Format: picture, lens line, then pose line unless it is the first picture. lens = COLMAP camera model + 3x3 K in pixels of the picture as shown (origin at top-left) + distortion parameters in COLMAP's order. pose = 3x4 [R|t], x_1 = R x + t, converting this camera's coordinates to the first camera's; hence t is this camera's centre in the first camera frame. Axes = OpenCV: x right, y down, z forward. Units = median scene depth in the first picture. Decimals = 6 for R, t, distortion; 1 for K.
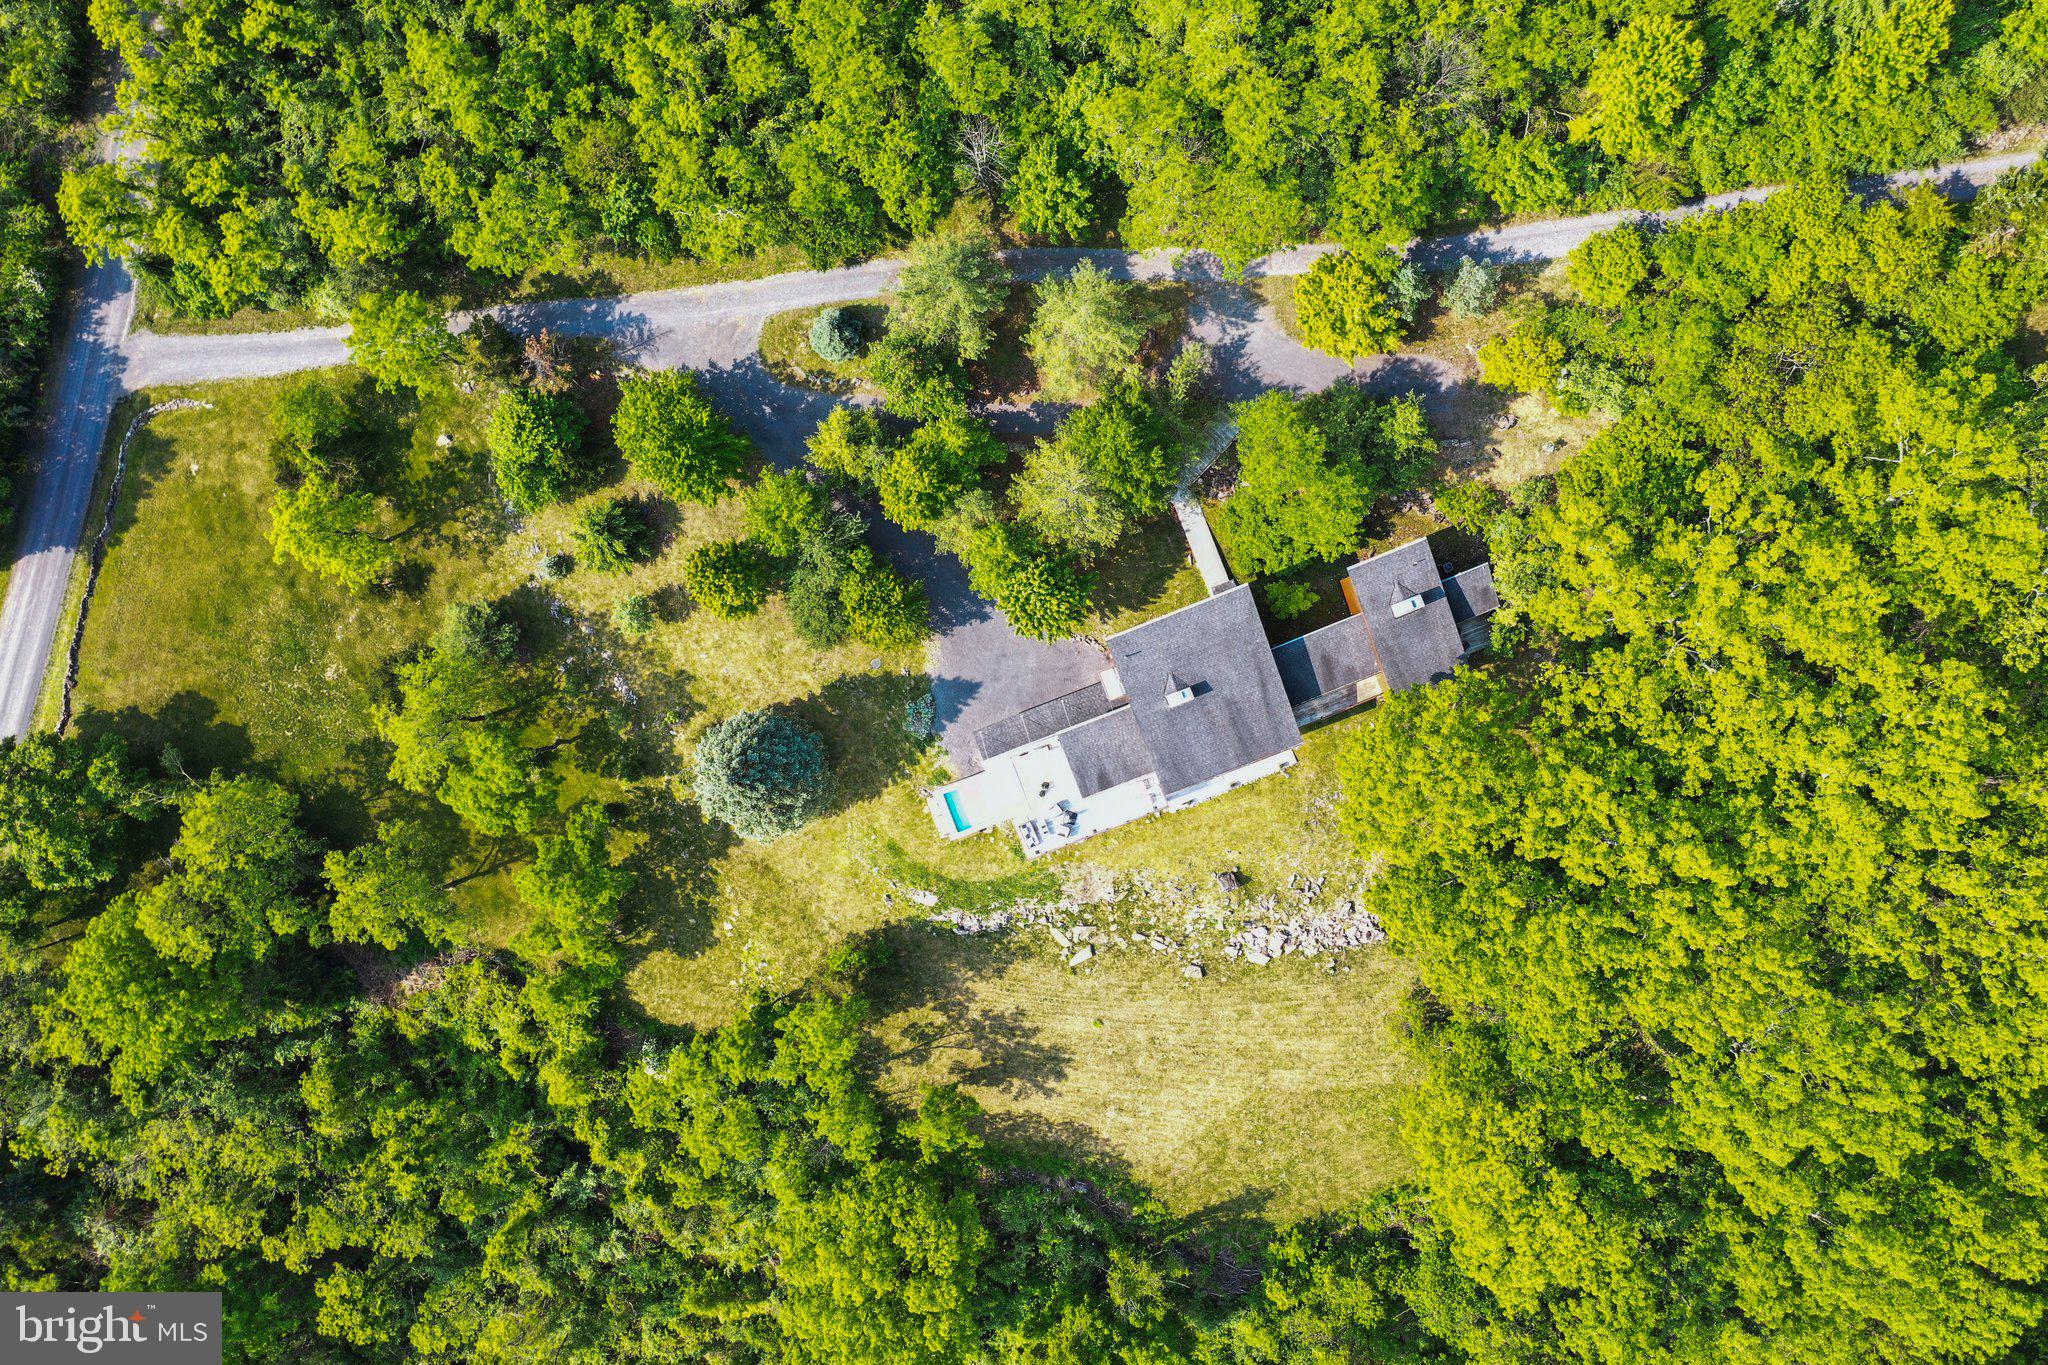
lens RADIAL K [[1630.9, 0, 1036.2], [0, 1630.9, 684.6], [0, 0, 1]] dist [-0.003441, 0.003613]
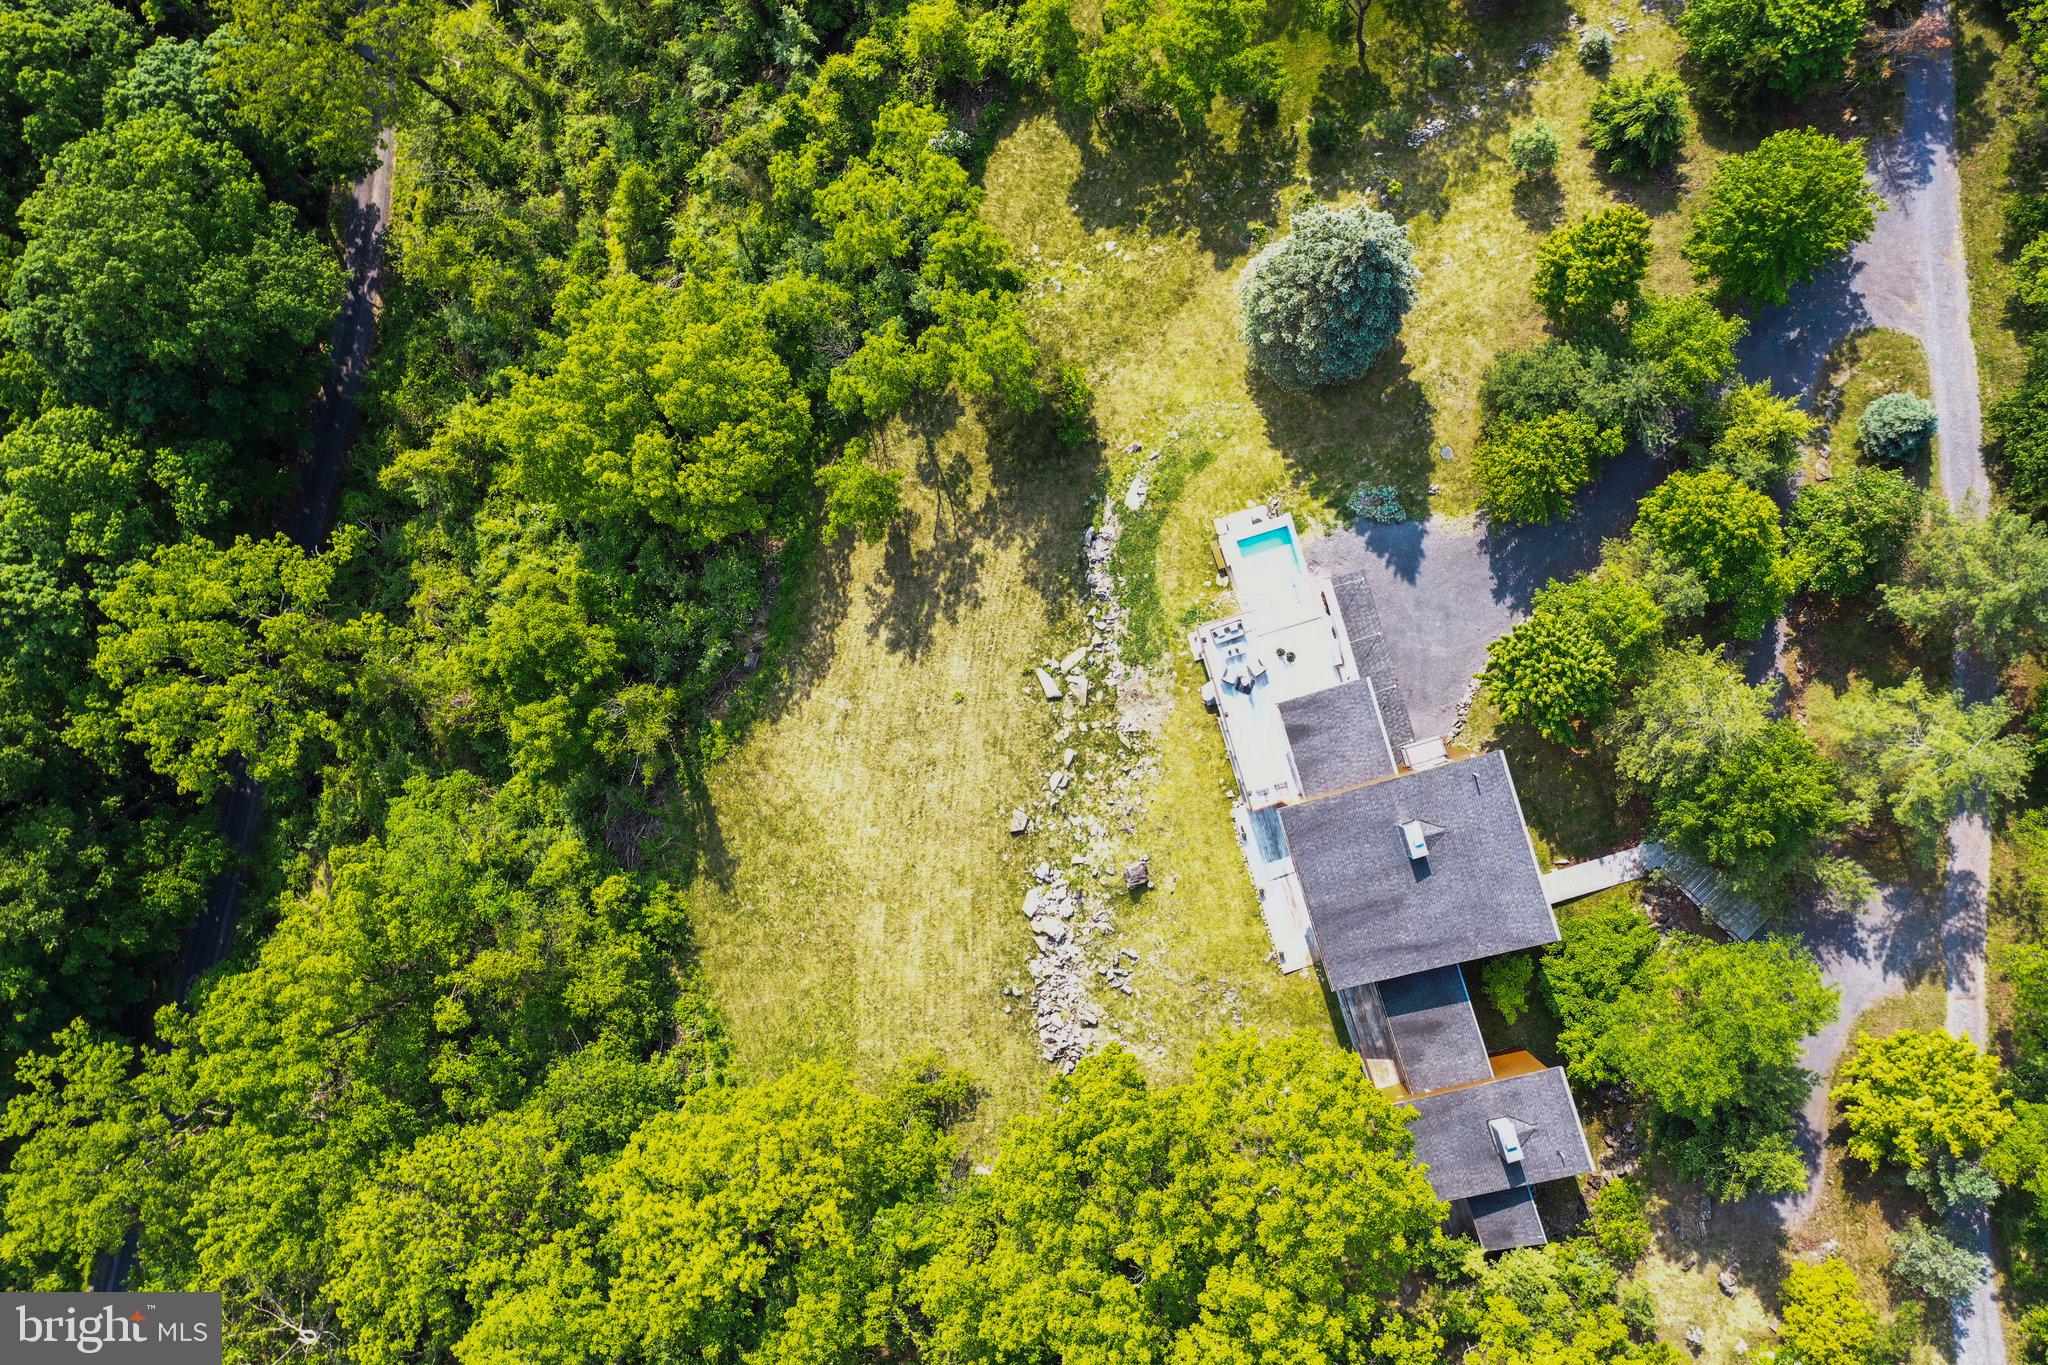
lens RADIAL K [[1626.0, 0, 1026.8], [0, 1626.0, 686.5], [0, 0, 1]] dist [0.004328, 0.011430]
pose [[-0.073363, 0.996663, 0.035797, 0.001125], [-0.996750, -0.074472, 0.030699, 0.152964], [0.033262, -0.033429, 0.998887, 0.199432]]
